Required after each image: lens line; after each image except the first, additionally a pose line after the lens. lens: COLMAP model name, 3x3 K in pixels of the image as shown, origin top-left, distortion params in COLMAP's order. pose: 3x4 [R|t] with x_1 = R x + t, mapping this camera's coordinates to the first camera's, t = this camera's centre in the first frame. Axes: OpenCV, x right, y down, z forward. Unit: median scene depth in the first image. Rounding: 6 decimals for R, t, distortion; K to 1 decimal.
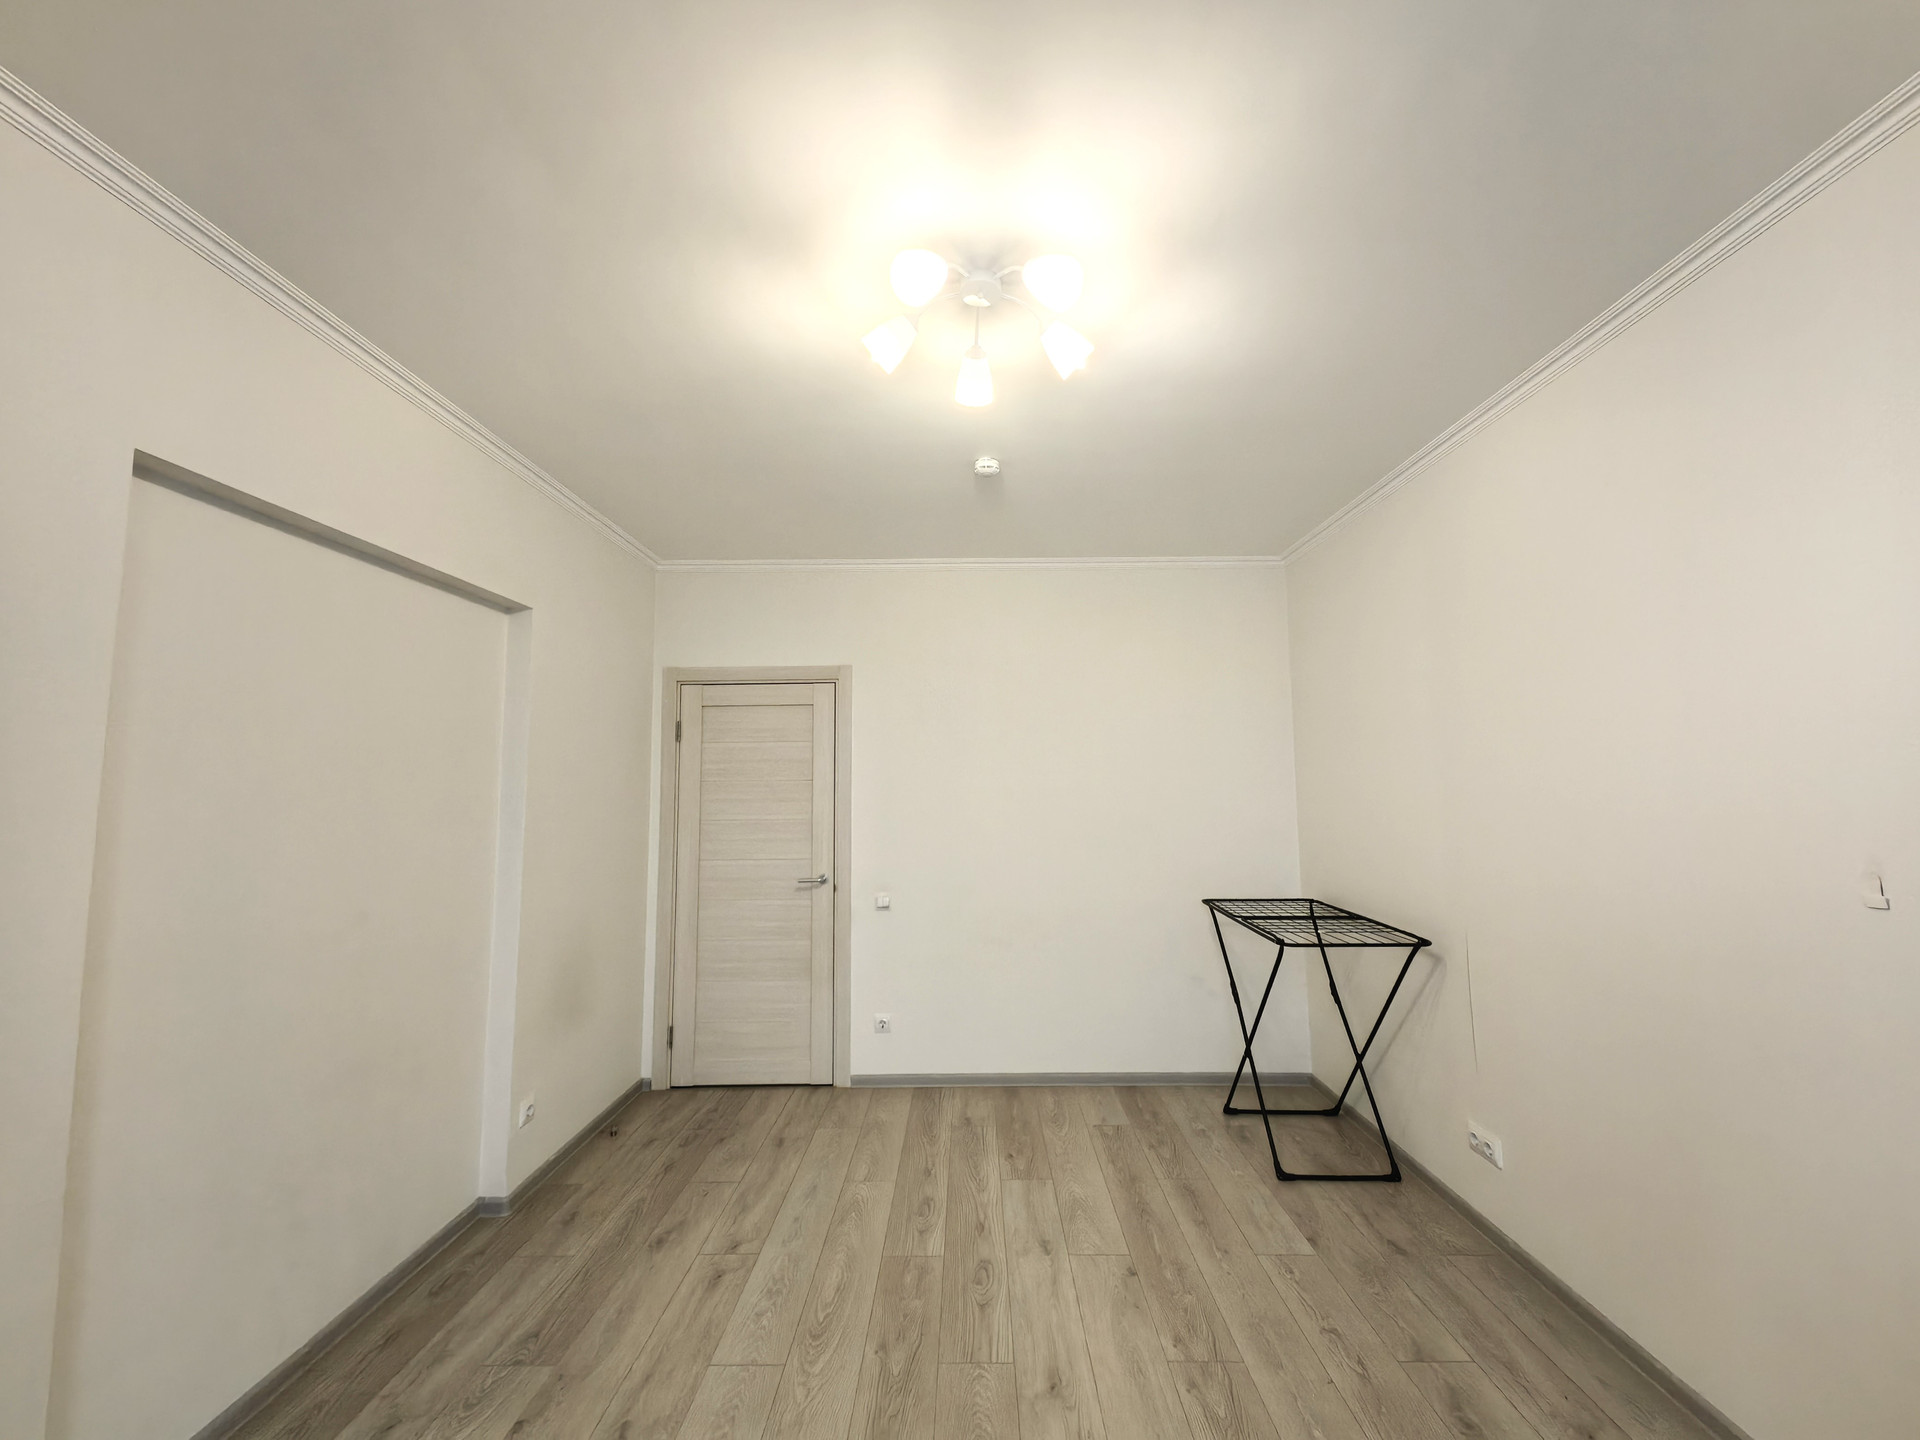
lens RADIAL K [[778.4, 0, 966.0], [0, 778.4, 720.8], [0, 0, 1]] dist [0.032452, -0.011870]
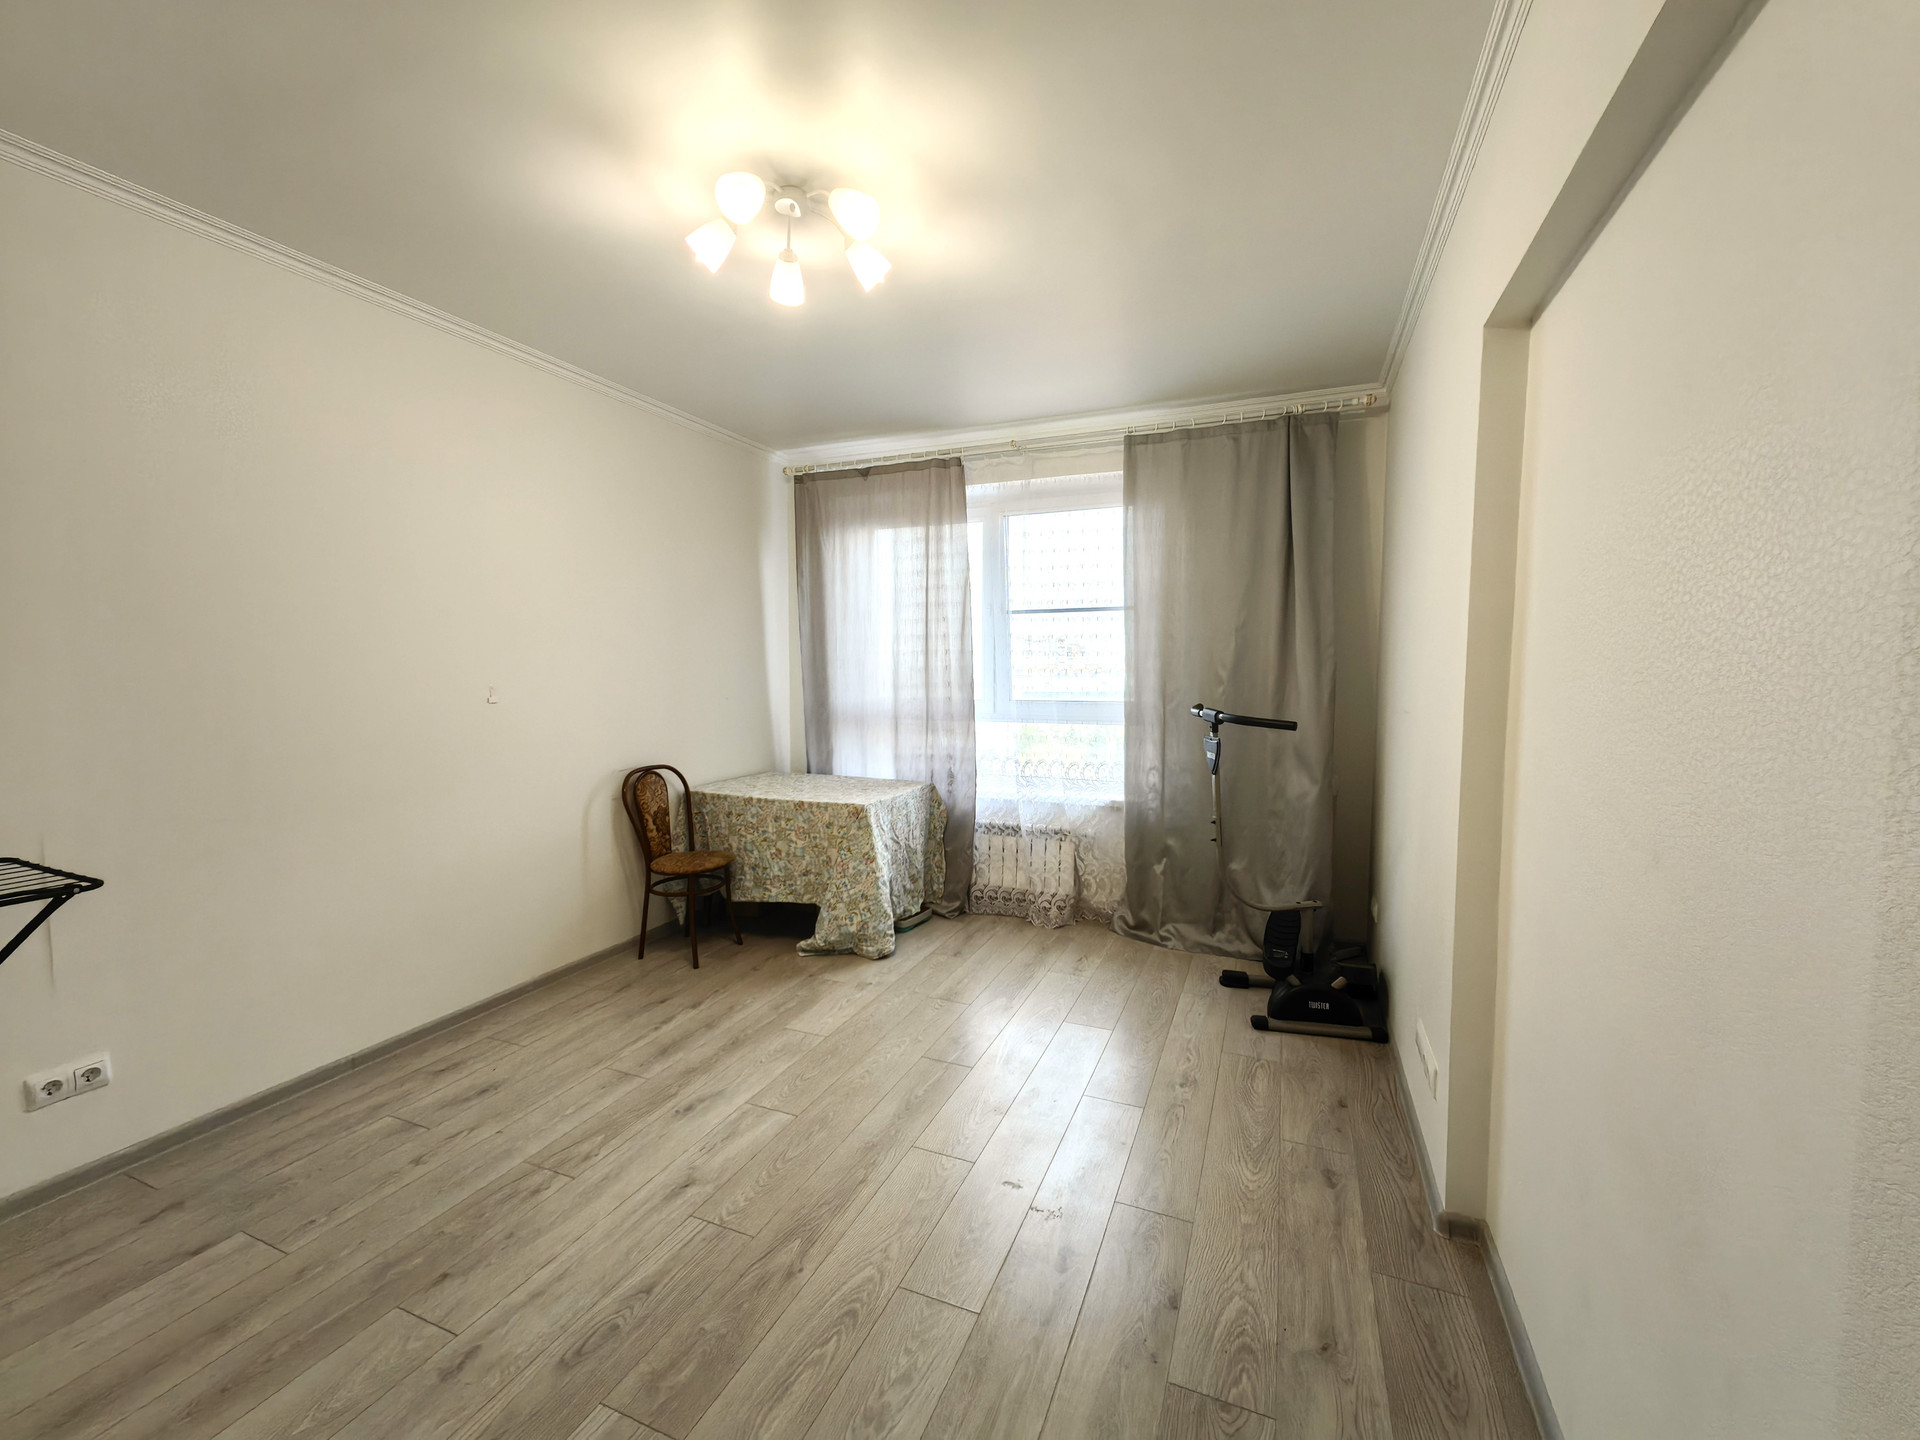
lens RADIAL K [[778.4, 0, 966.0], [0, 778.4, 720.8], [0, 0, 1]] dist [0.032452, -0.011870]
pose [[-0.927064, -0.015961, 0.374564, -0.479506], [-0.022574, 0.999657, -0.013274, 0.157845], [-0.374224, -0.020761, -0.927106, 1.400889]]
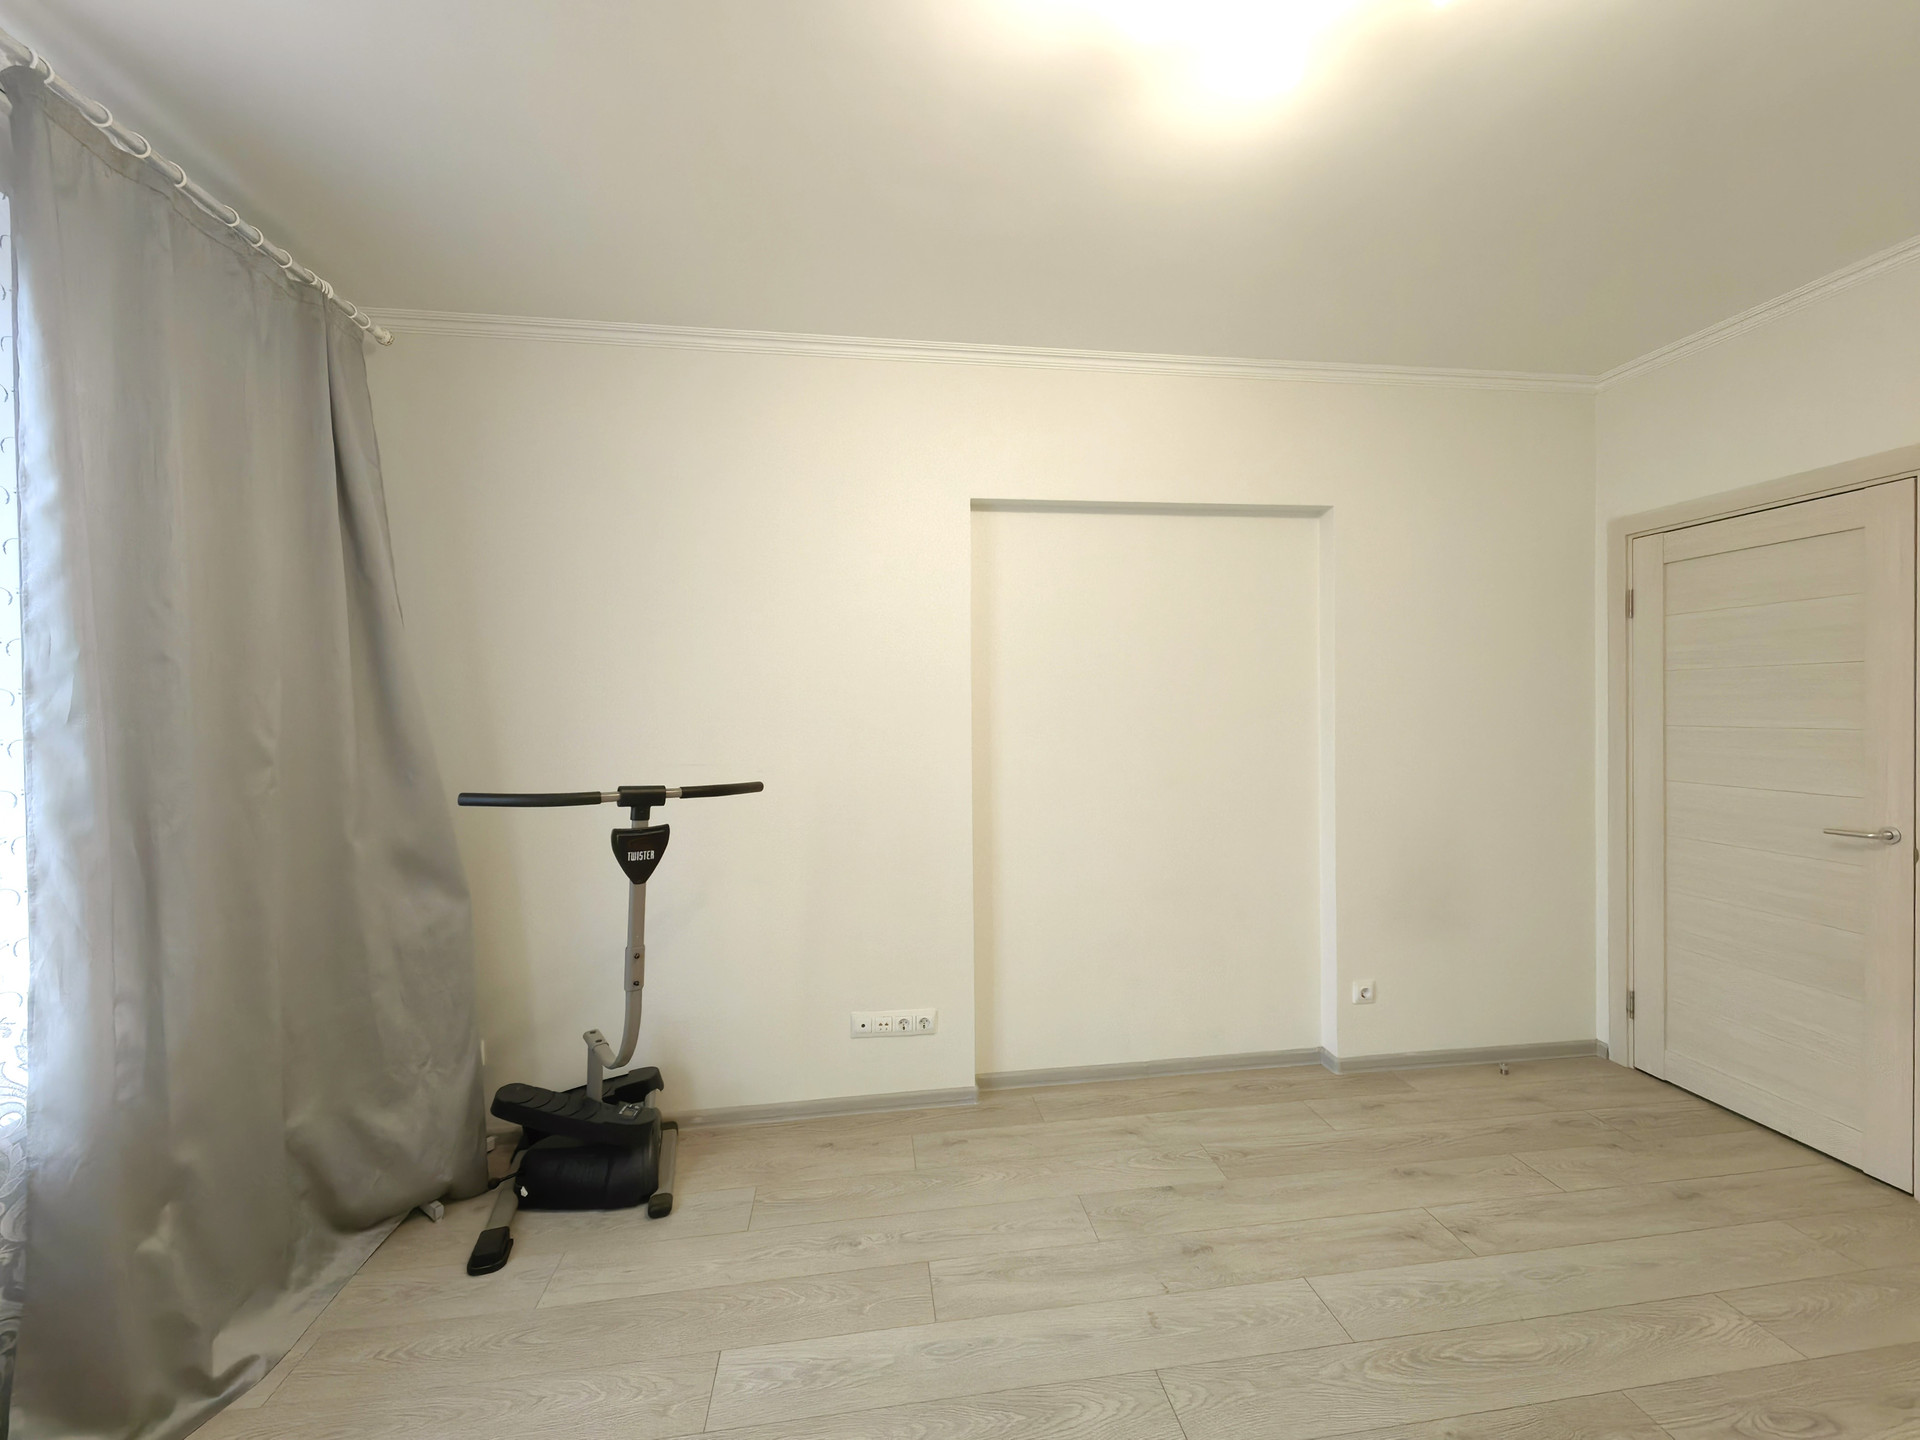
lens RADIAL K [[778.4, 0, 966.0], [0, 778.4, 720.8], [0, 0, 1]] dist [0.032452, -0.011870]
pose [[0.153476, 0.025092, -0.987834, 0.424244], [0.094844, 0.994688, 0.040002, 0.052463], [0.983590, -0.099829, 0.150281, 0.409061]]
